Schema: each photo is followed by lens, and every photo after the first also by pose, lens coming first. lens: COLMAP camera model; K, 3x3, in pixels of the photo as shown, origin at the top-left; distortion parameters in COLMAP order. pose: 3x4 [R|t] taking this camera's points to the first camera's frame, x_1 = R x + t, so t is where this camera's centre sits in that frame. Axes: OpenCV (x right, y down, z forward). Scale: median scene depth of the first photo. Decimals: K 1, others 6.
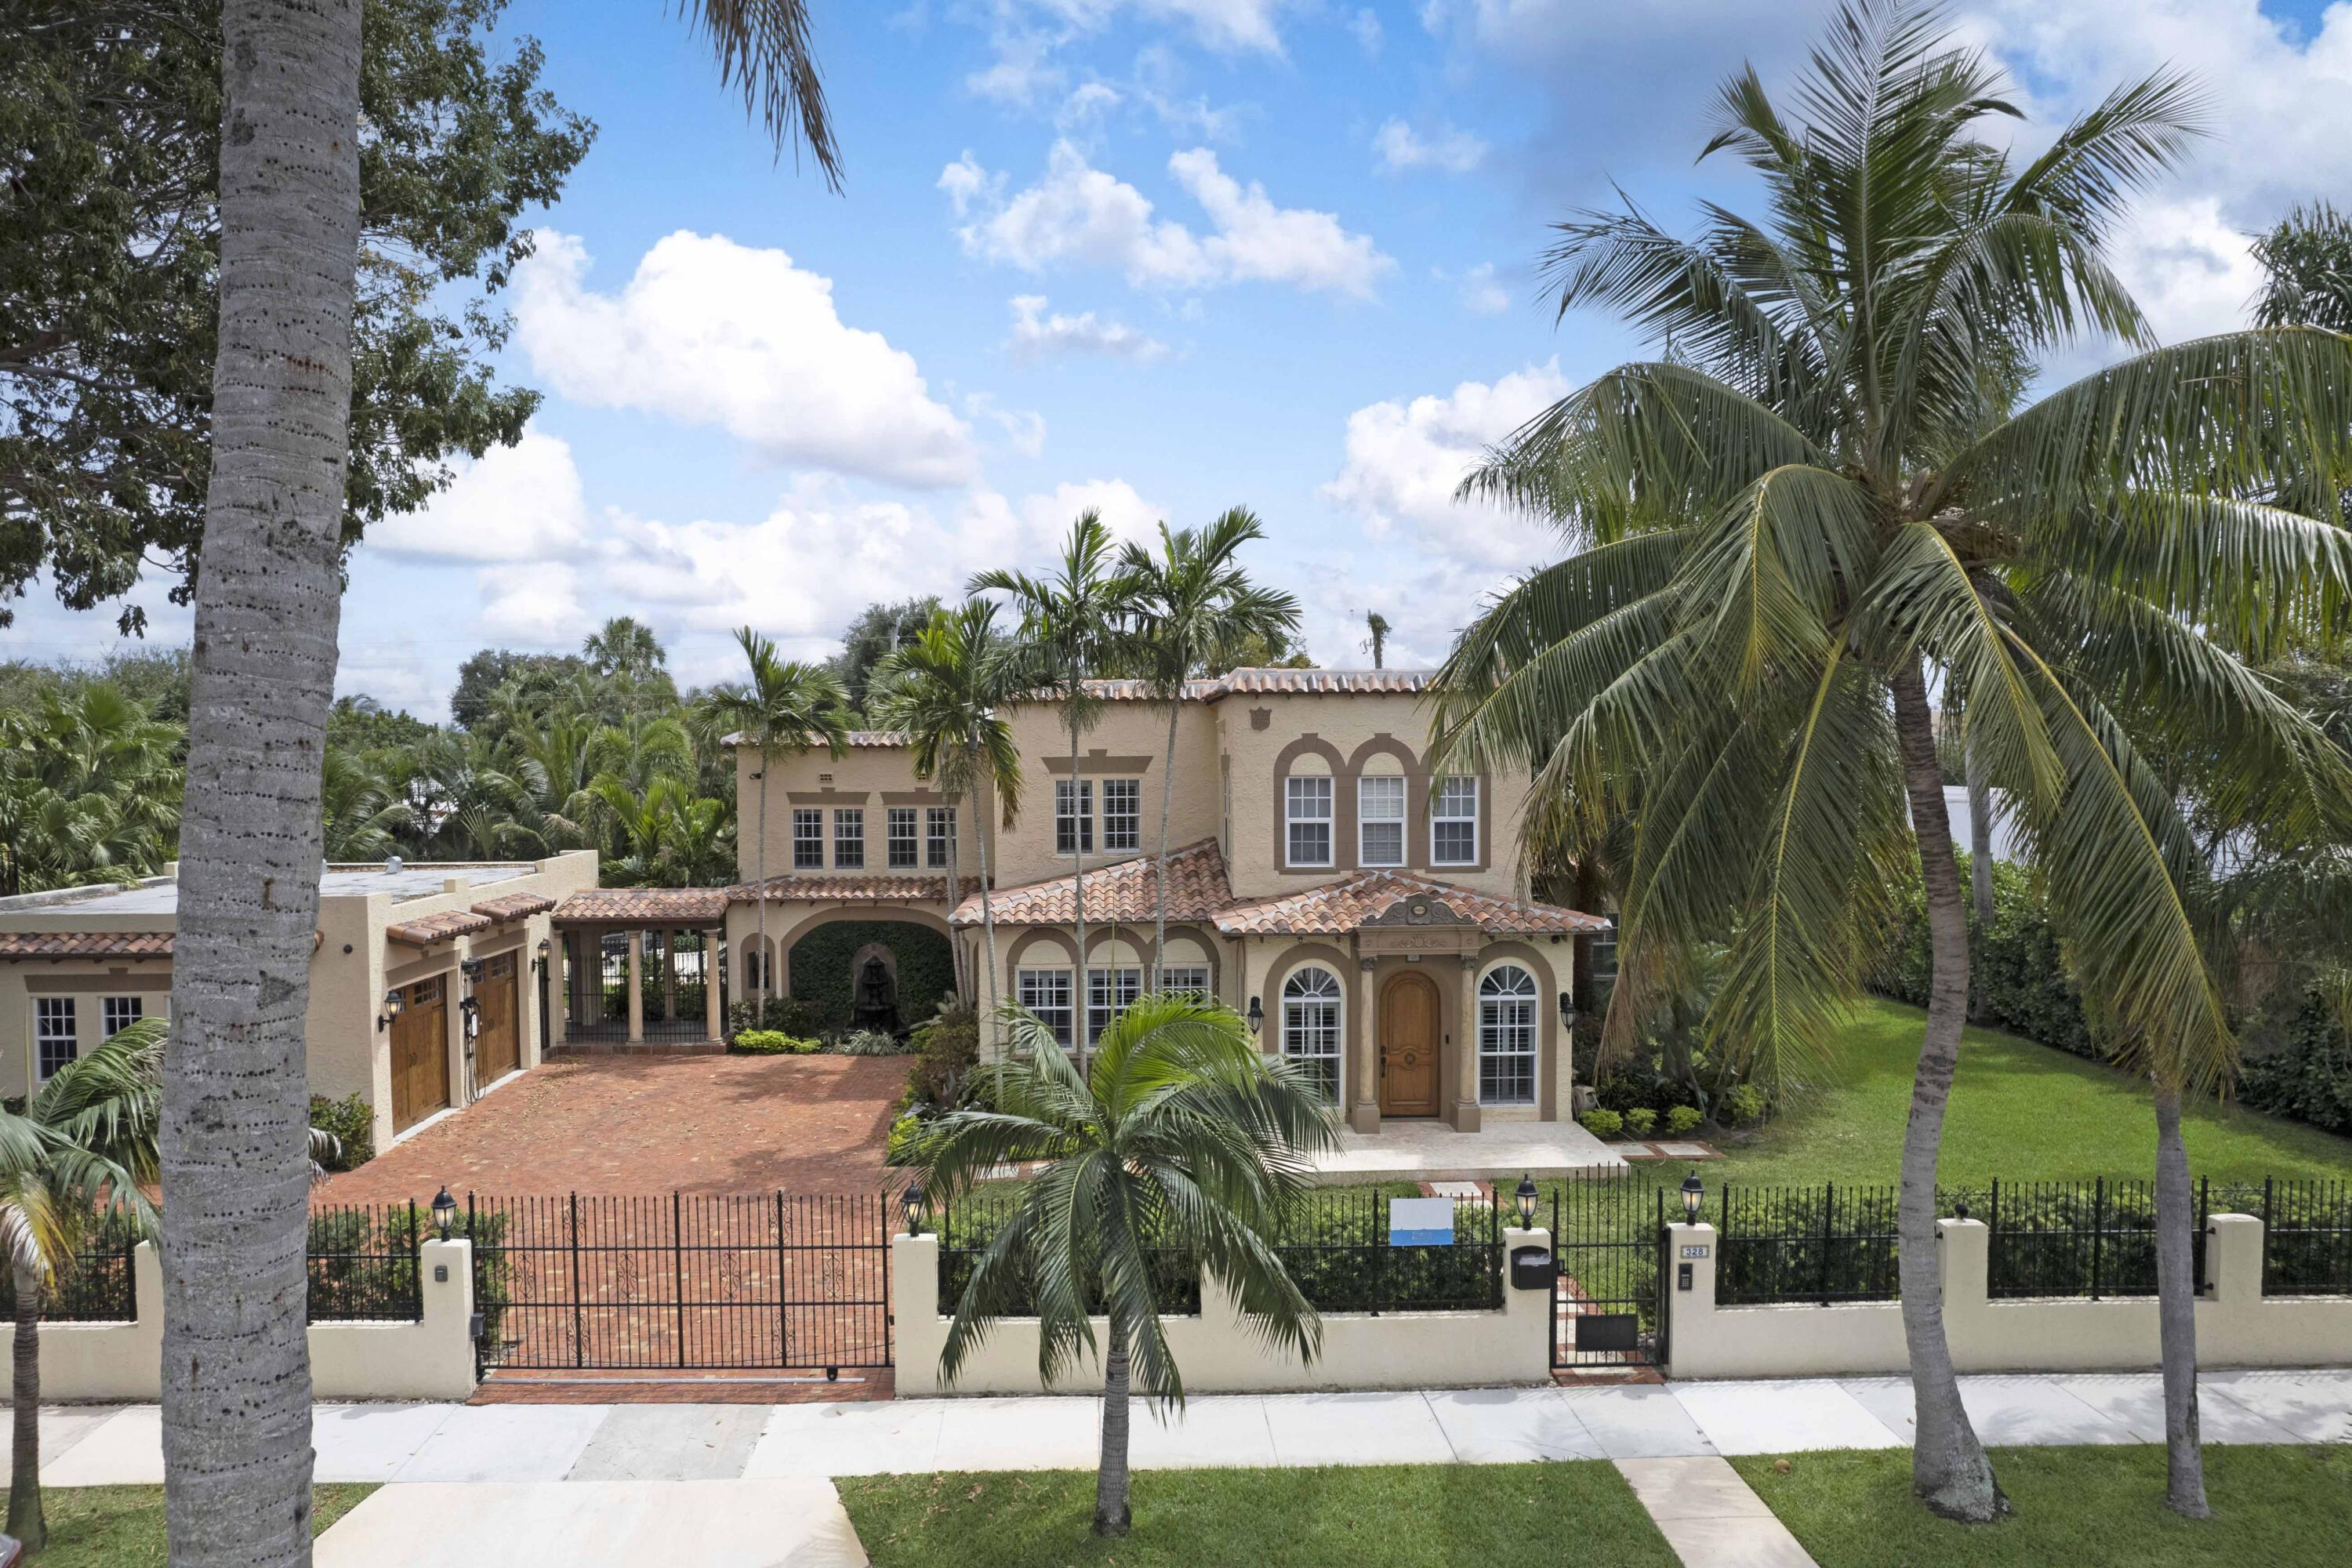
lens RADIAL K [[1573.4, 0, 1110.2], [0, 1573.4, 831.1], [0, 0, 1]] dist [-0.063876, 0.045135]
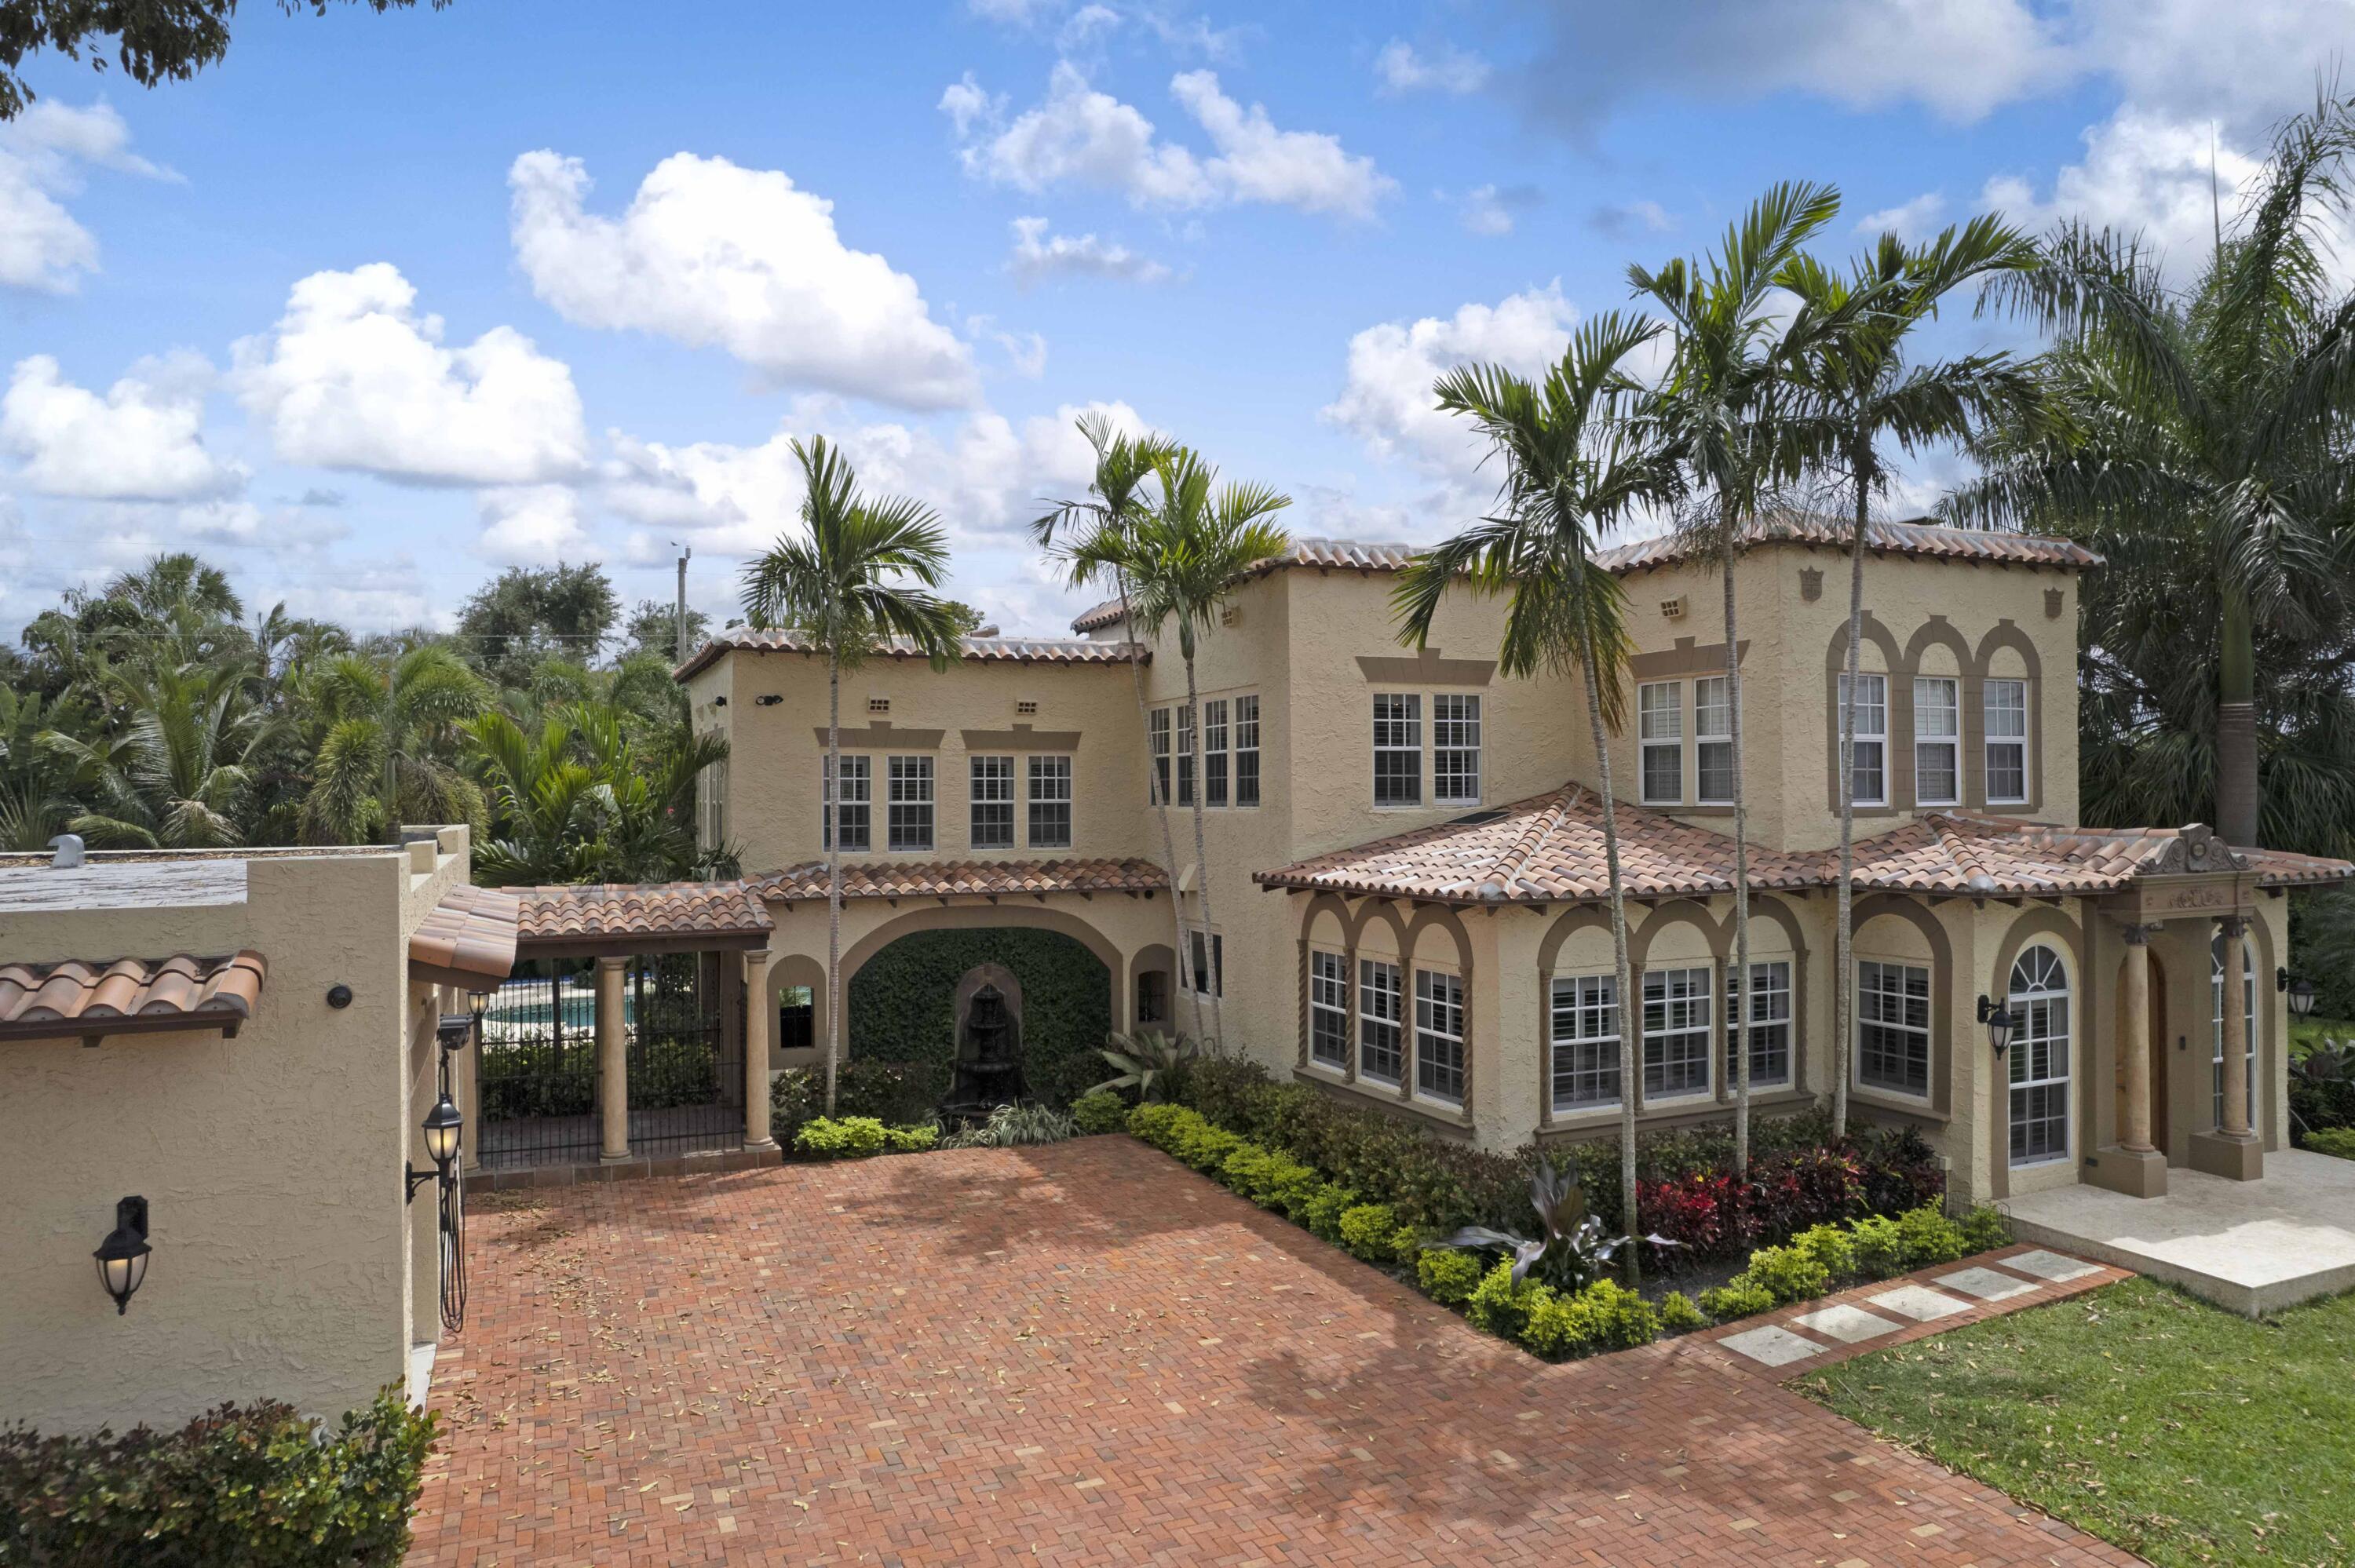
lens RADIAL K [[1504.9, 0, 1172.4], [0, 1504.9, 788.4], [0, 0, 1]] dist [-0.077196, 0.064393]
pose [[0.922071, 0.001590, 0.387016, -0.398475], [0.019513, 0.998529, -0.050593, 0.041831], [-0.386527, 0.054202, 0.920684, 0.522778]]
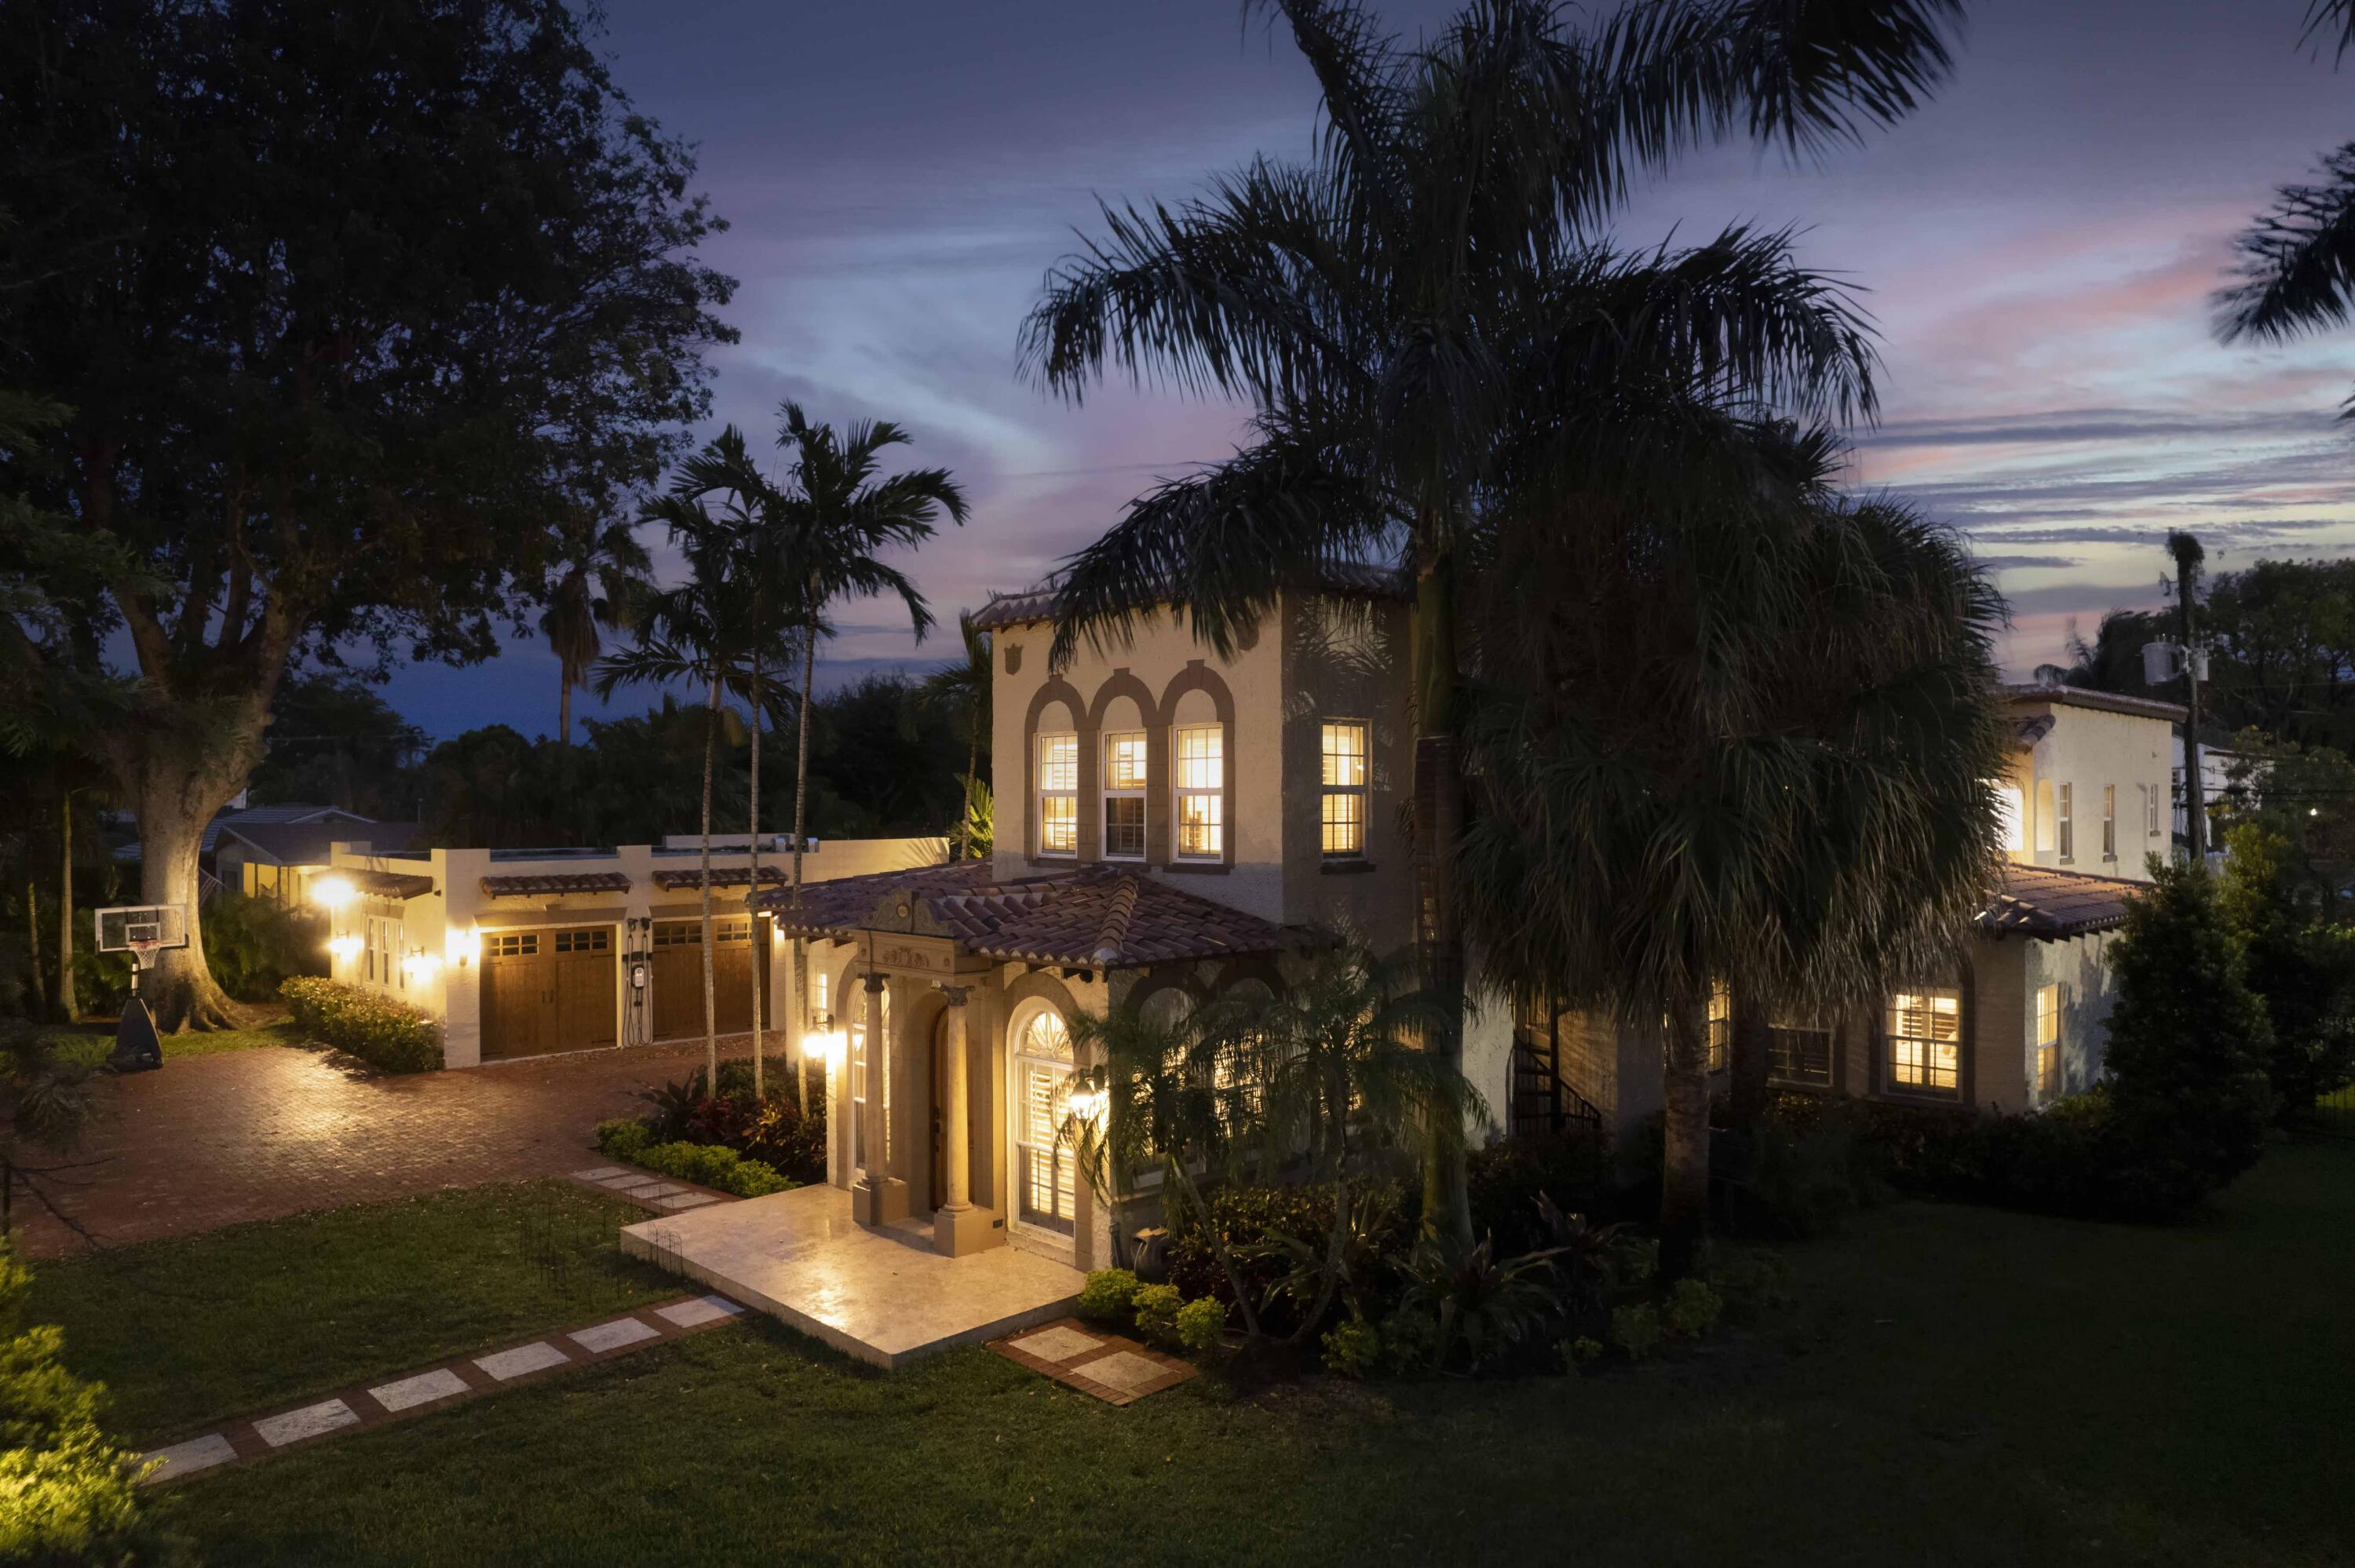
lens RADIAL K [[1503.9, 0, 1165.0], [0, 1503.9, 773.3], [0, 0, 1]] dist [-0.034147, 0.003555]
pose [[0.678052, -0.008829, -0.734961, 0.675702], [-0.041271, 0.997893, -0.050062, 0.016868], [0.733854, 0.064278, 0.676259, 0.561081]]
